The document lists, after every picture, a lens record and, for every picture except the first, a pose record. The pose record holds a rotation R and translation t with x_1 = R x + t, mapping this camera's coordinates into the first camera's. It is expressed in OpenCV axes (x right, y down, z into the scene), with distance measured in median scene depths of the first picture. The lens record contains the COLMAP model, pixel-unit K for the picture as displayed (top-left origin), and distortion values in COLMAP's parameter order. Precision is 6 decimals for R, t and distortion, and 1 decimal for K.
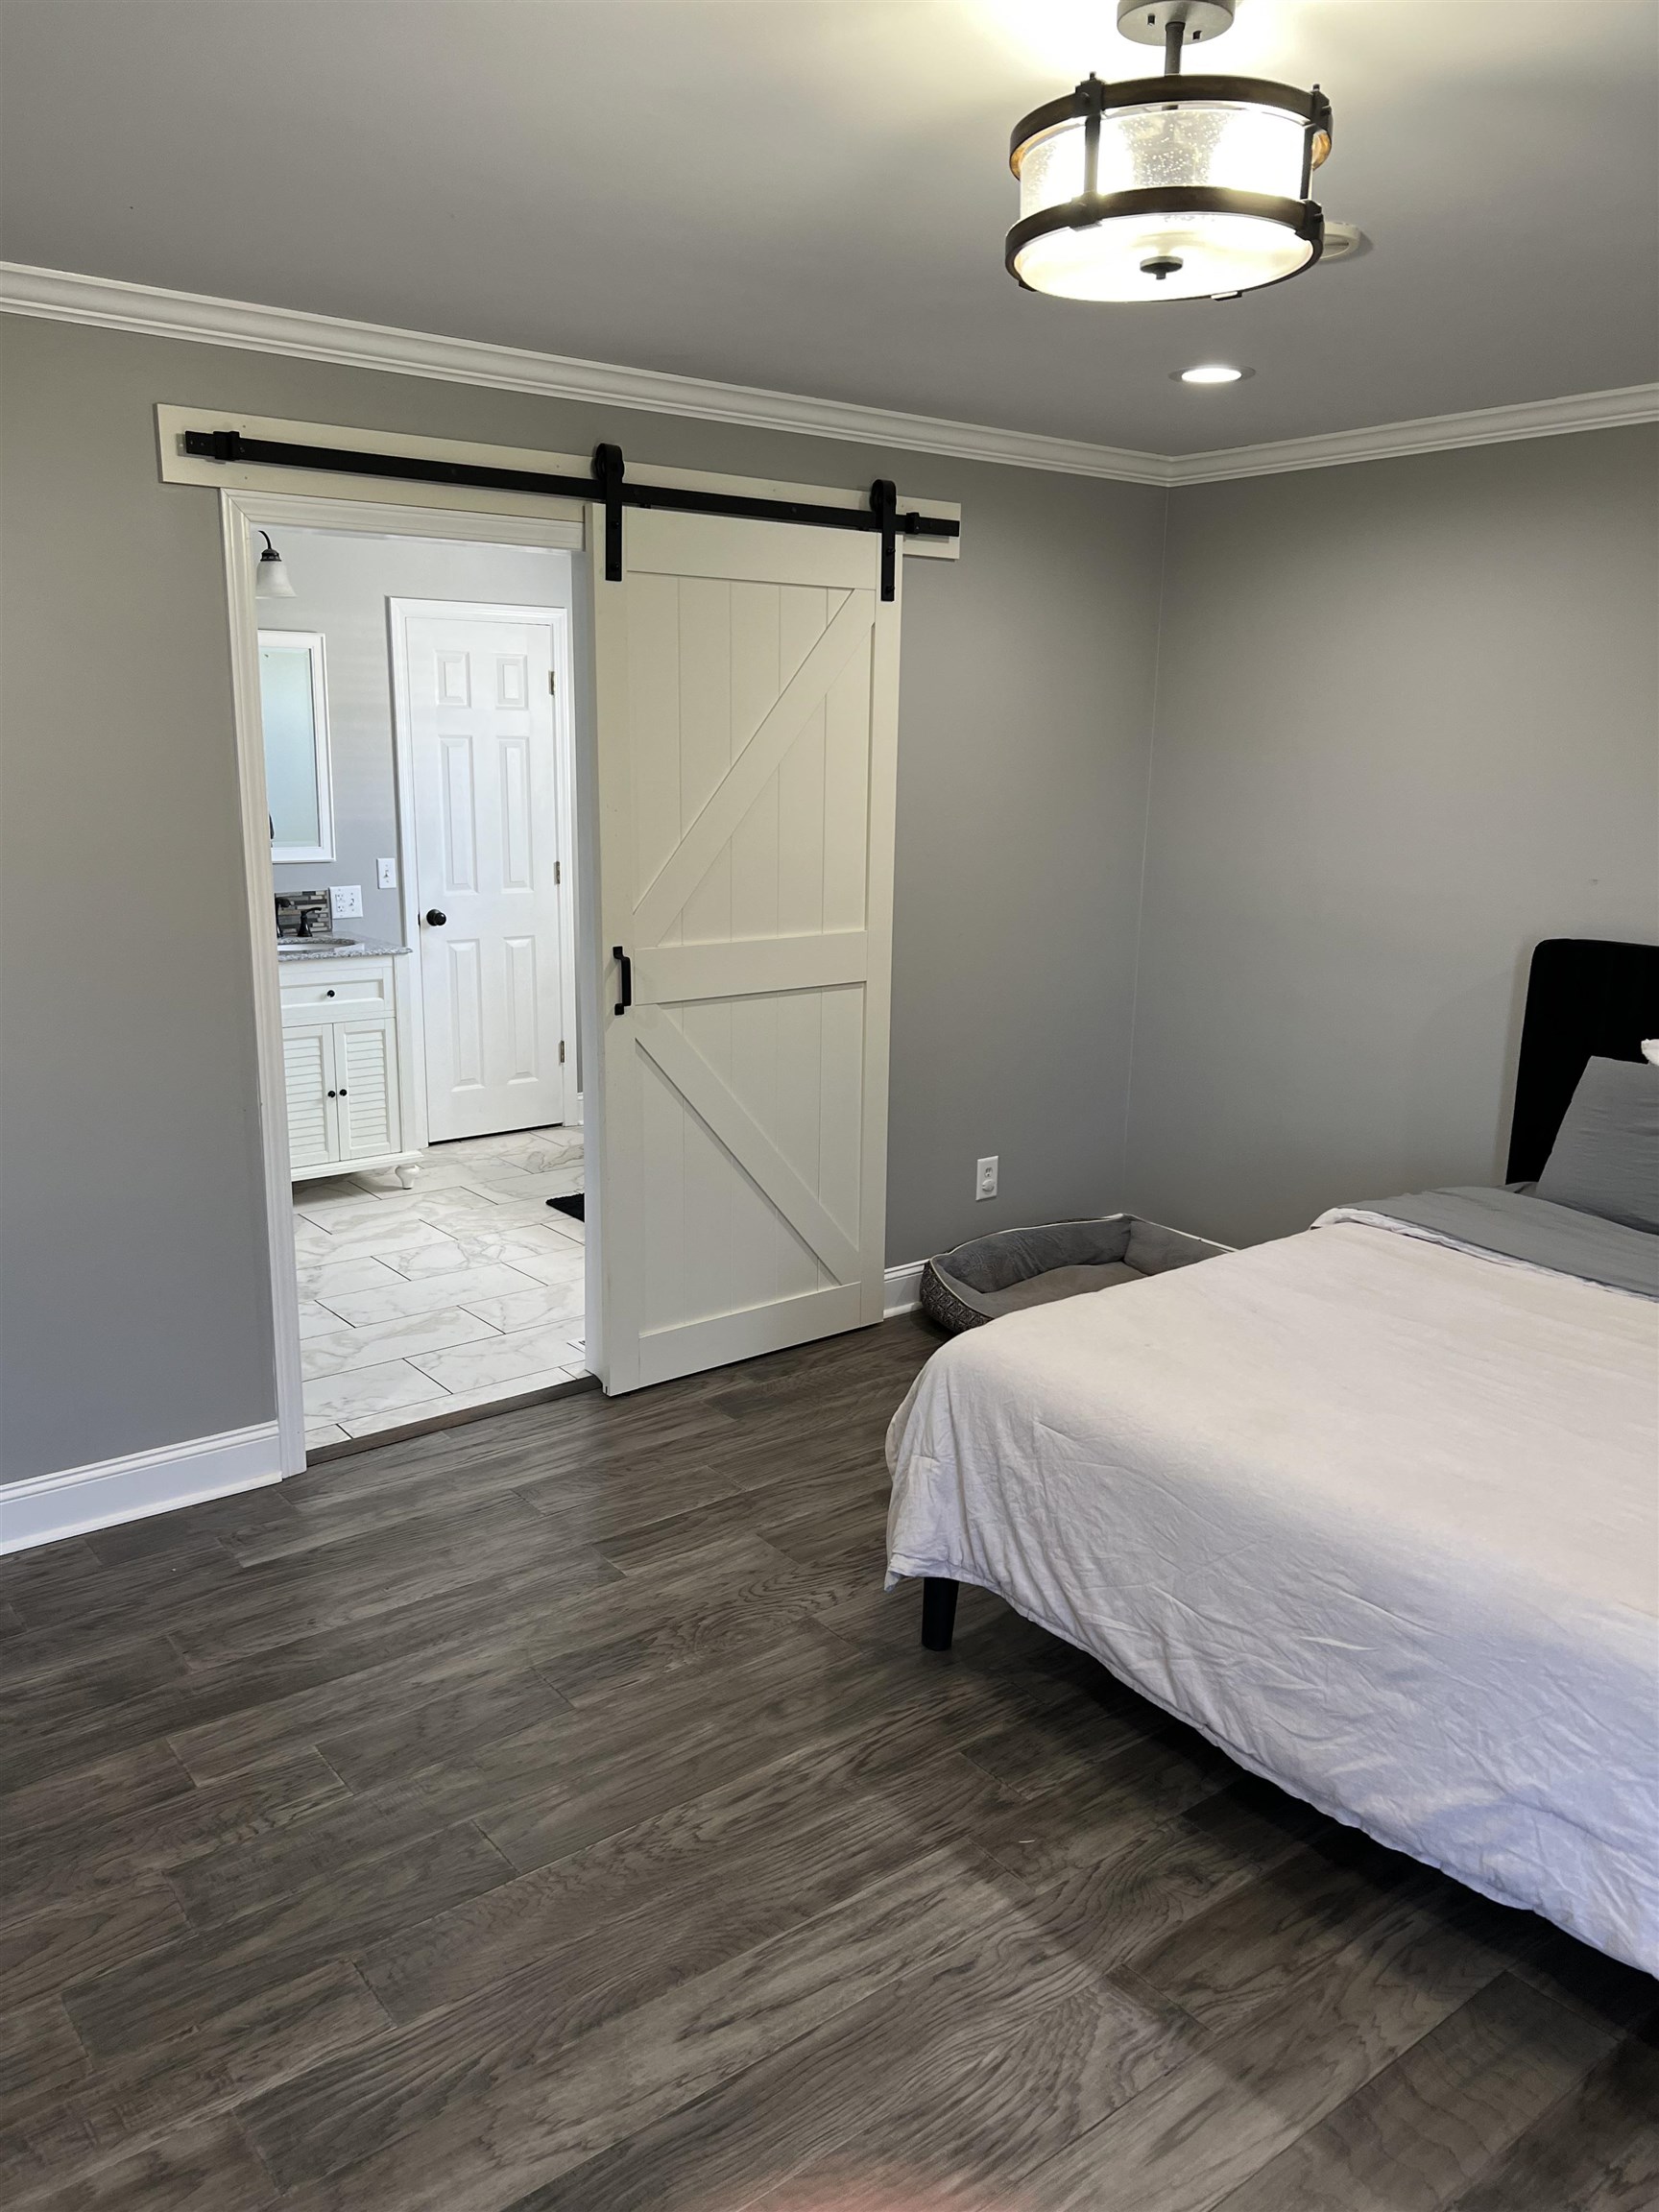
lens RADIAL K [[1673.5, 0, 823.3], [0, 1673.5, 1114.2], [0, 0, 1]] dist [0.037250, -0.046017]
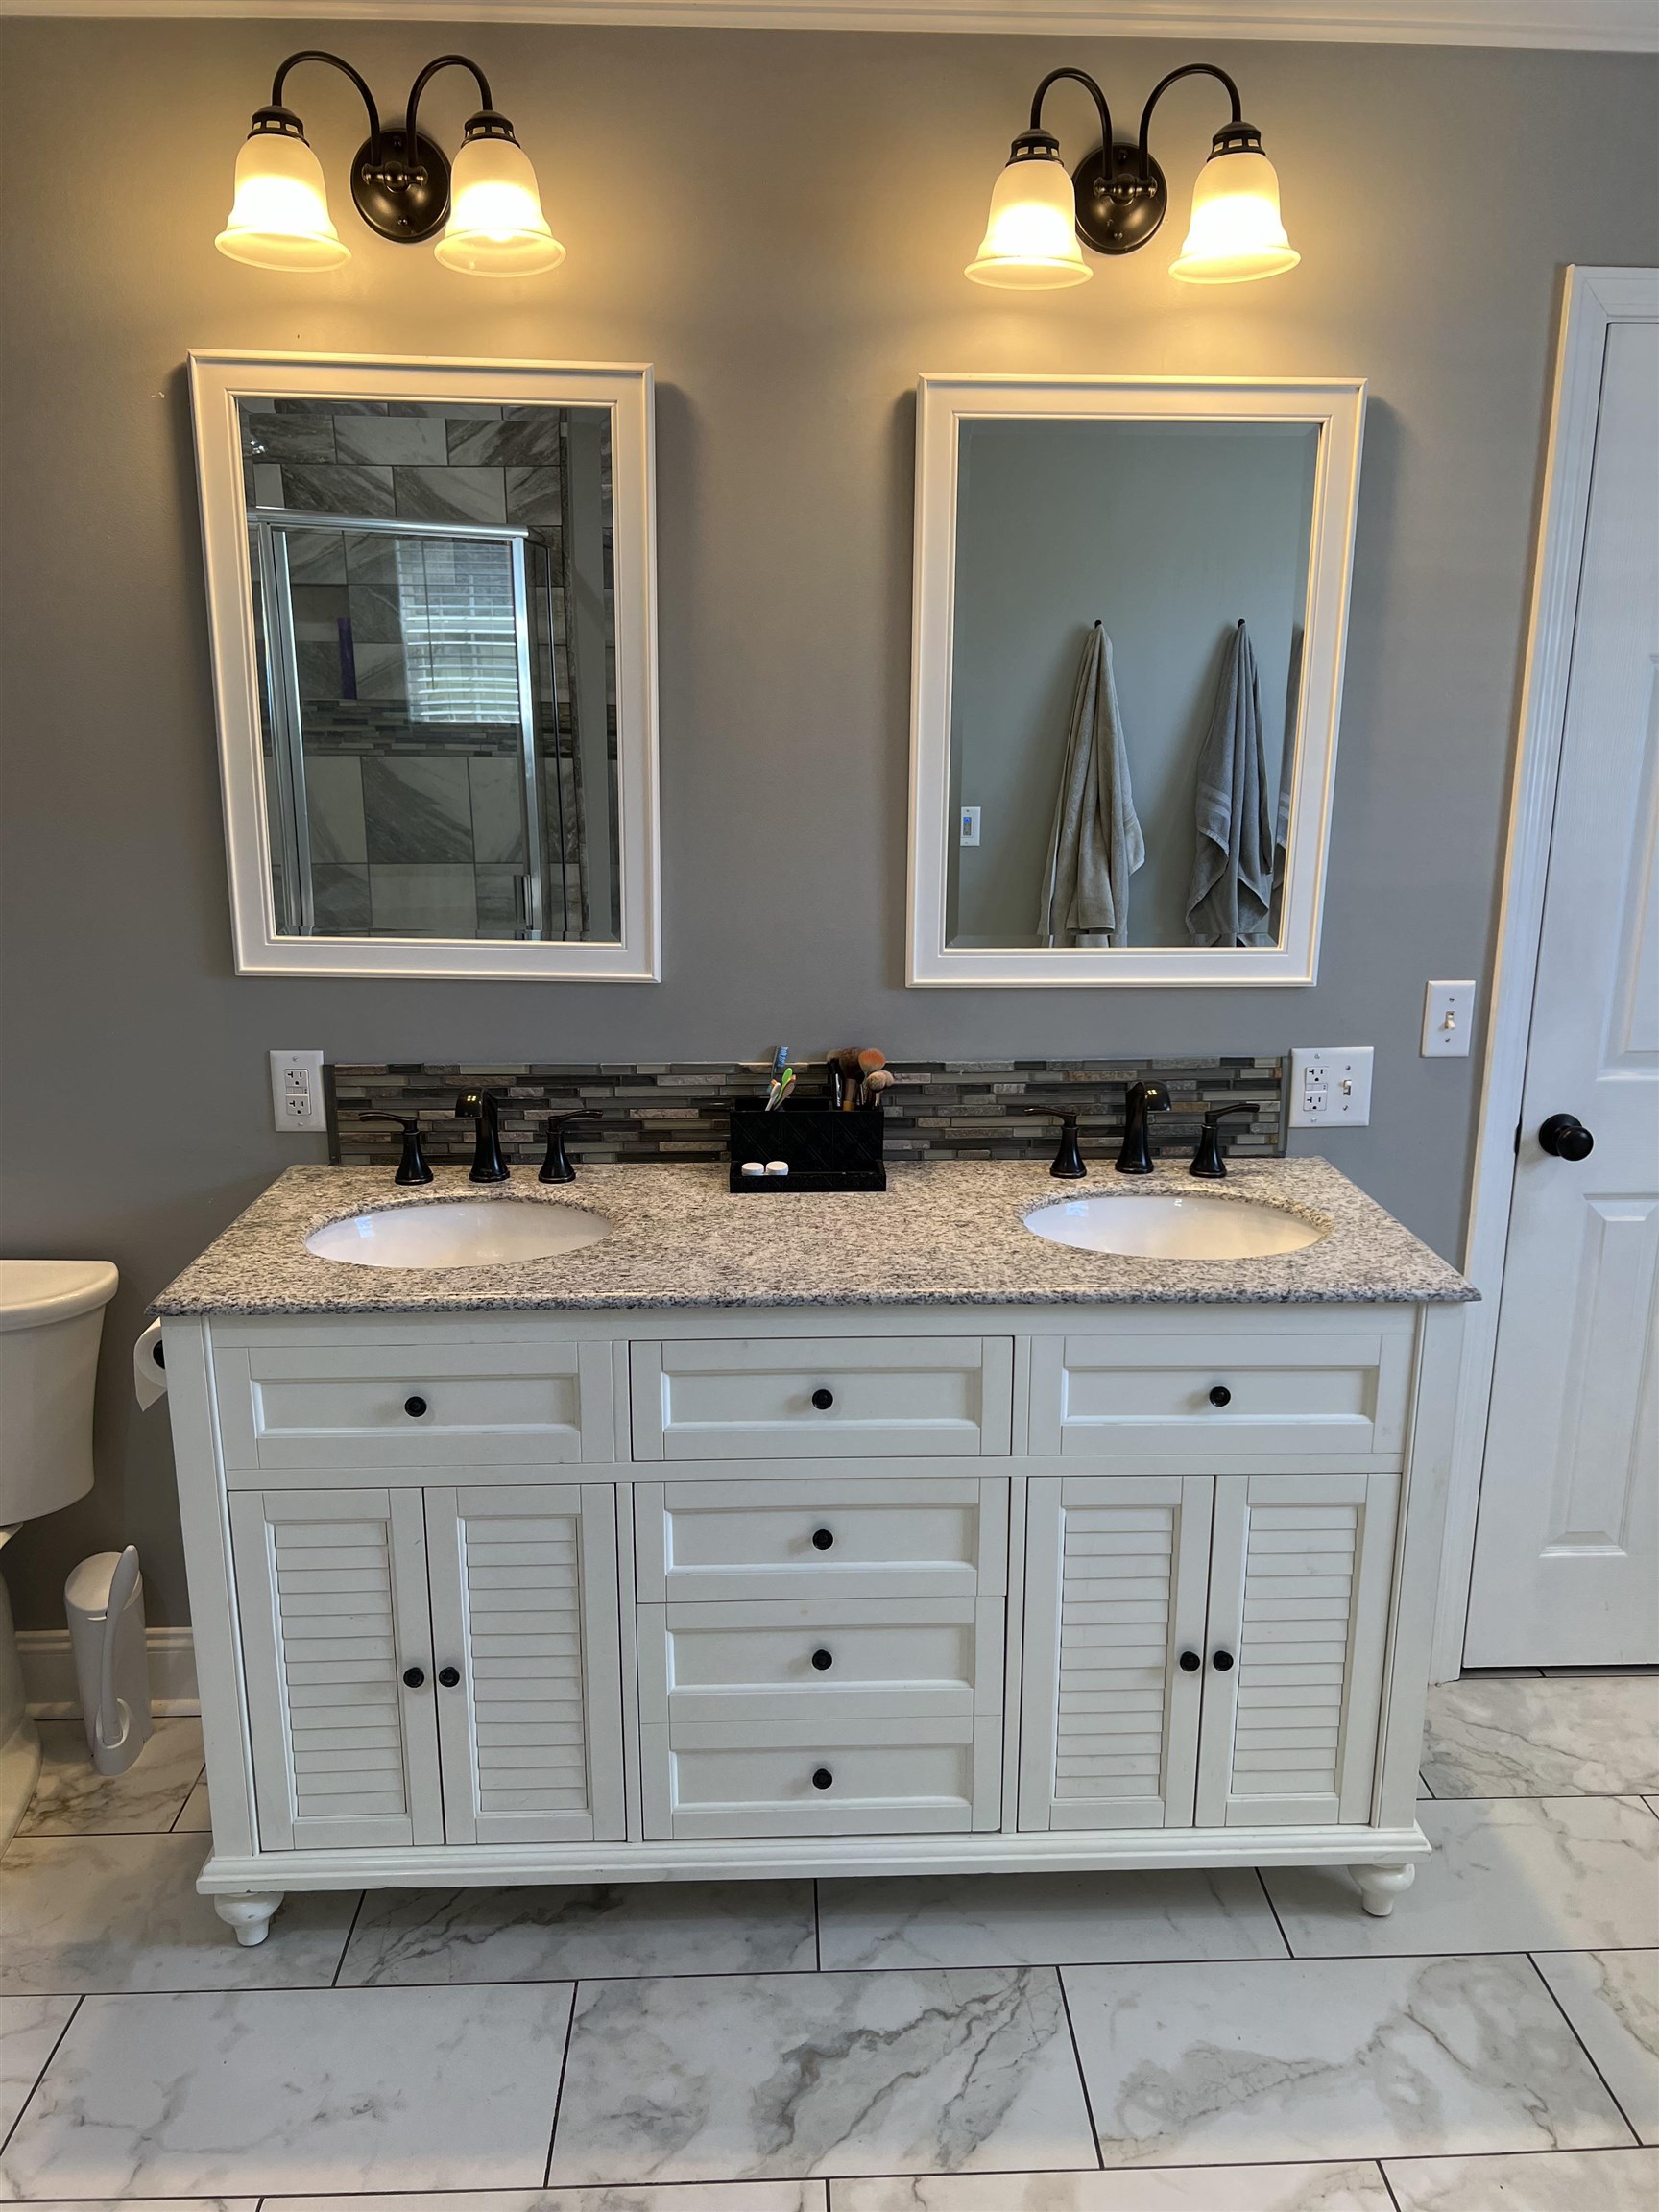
lens RADIAL K [[1673.5, 0, 832.9], [0, 1673.5, 1109.0], [0, 0, 1]] dist [0.037250, -0.046017]
pose [[0.810078, 0.131637, -0.571353, -0.289056], [-0.121098, 0.991024, 0.056630, -0.245646], [0.573679, 0.023315, 0.818748, 1.155263]]
